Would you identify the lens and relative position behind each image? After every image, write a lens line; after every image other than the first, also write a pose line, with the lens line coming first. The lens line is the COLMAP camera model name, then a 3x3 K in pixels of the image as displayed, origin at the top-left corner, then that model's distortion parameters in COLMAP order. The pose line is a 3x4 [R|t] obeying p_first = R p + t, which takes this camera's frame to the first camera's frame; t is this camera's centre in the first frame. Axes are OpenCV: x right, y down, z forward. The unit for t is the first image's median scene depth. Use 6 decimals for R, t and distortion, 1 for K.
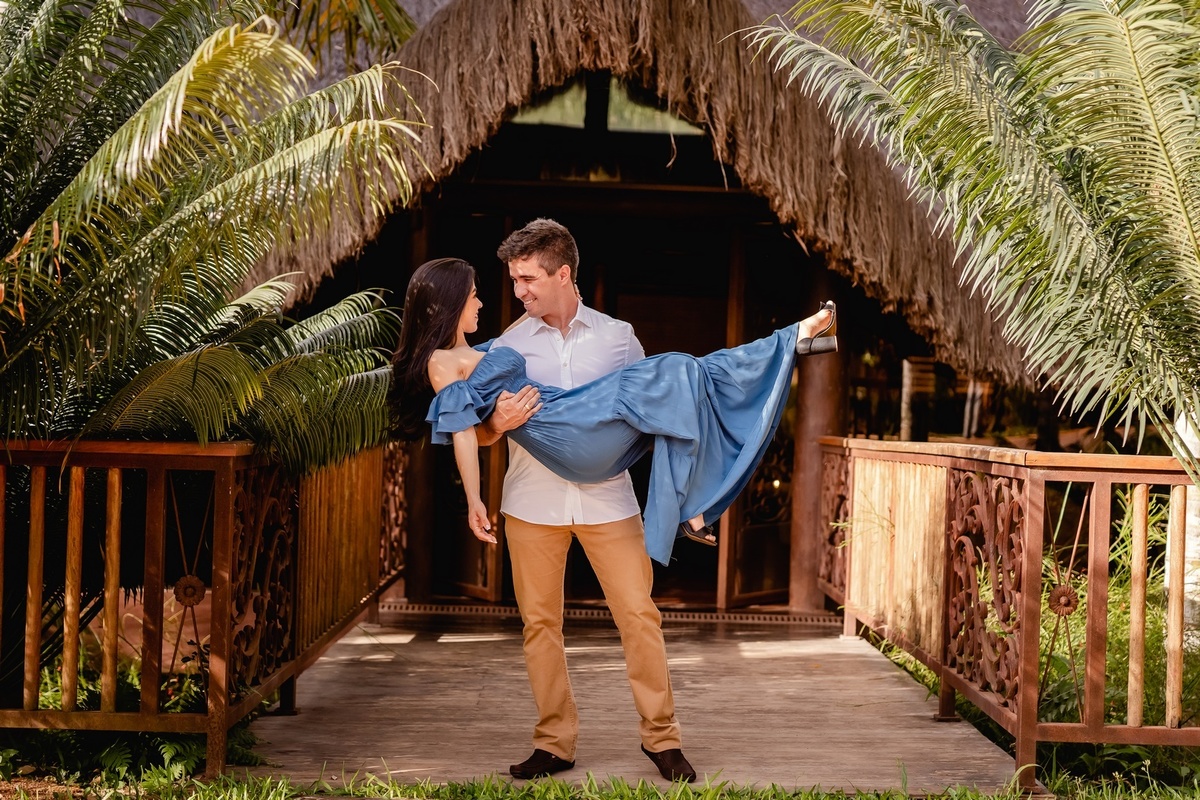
lens RADIAL K [[1963.7, 0, 600.0], [0, 1963.7, 400.0], [0, 0, 1]] dist [-0.048309, -0.065382]
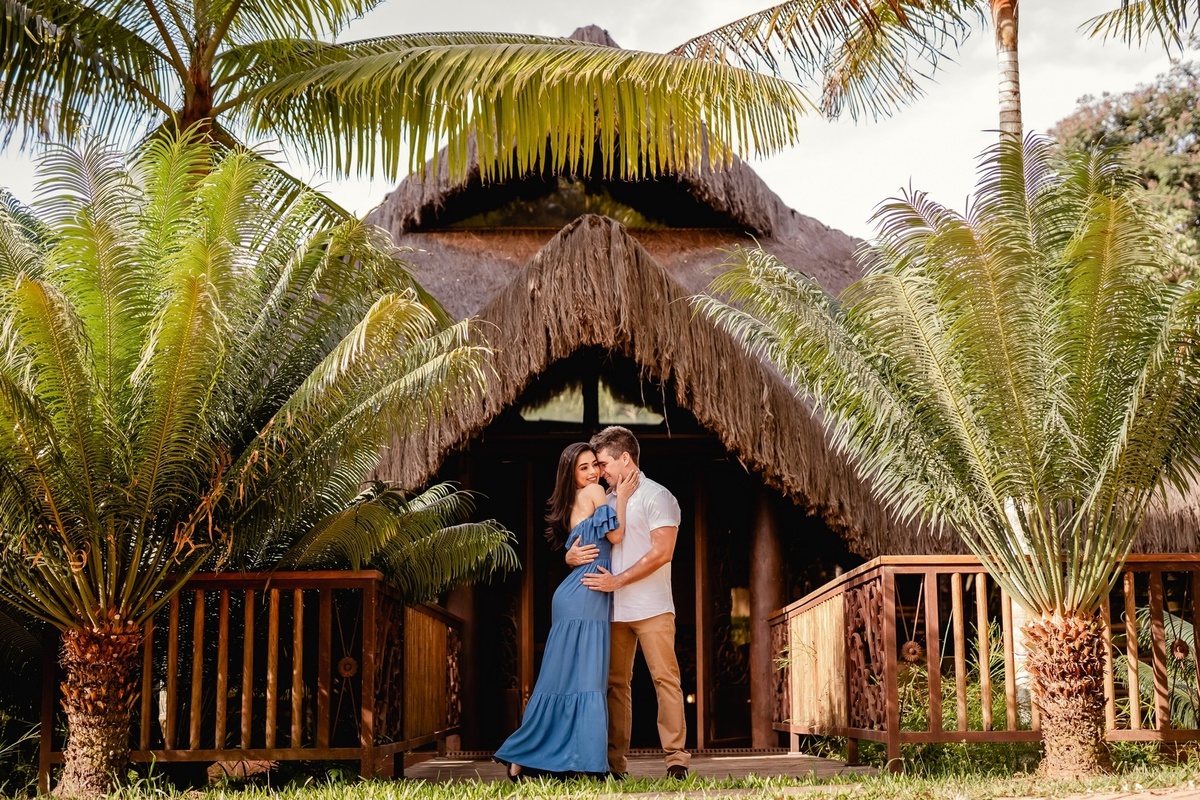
lens RADIAL K [[1725.3, 0, 600.0], [0, 1725.3, 400.0], [0, 0, 1]] dist [-0.039265, 0.043589]
pose [[0.999182, -0.039596, 0.008267, -0.007605], [0.040403, 0.986761, -0.157070, 0.065731], [-0.001938, 0.157275, 0.987553, -0.224350]]
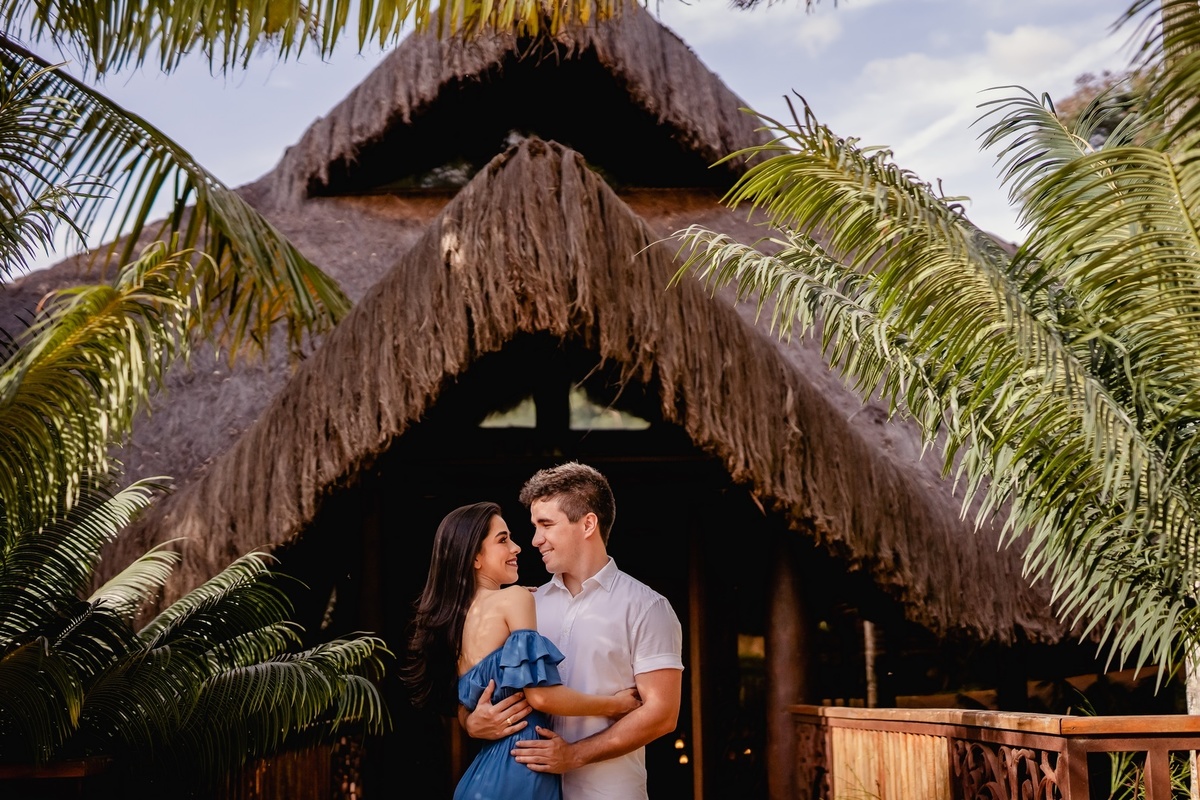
lens RADIAL K [[1741.8, 0, 600.0], [0, 1741.8, 400.0], [0, 0, 1]] dist [-0.010049, -0.074274]
pose [[0.998499, -0.051247, 0.019302, 0.011334], [0.053647, 0.986162, -0.156866, -0.000438], [-0.010996, 0.157666, 0.987431, 0.158411]]
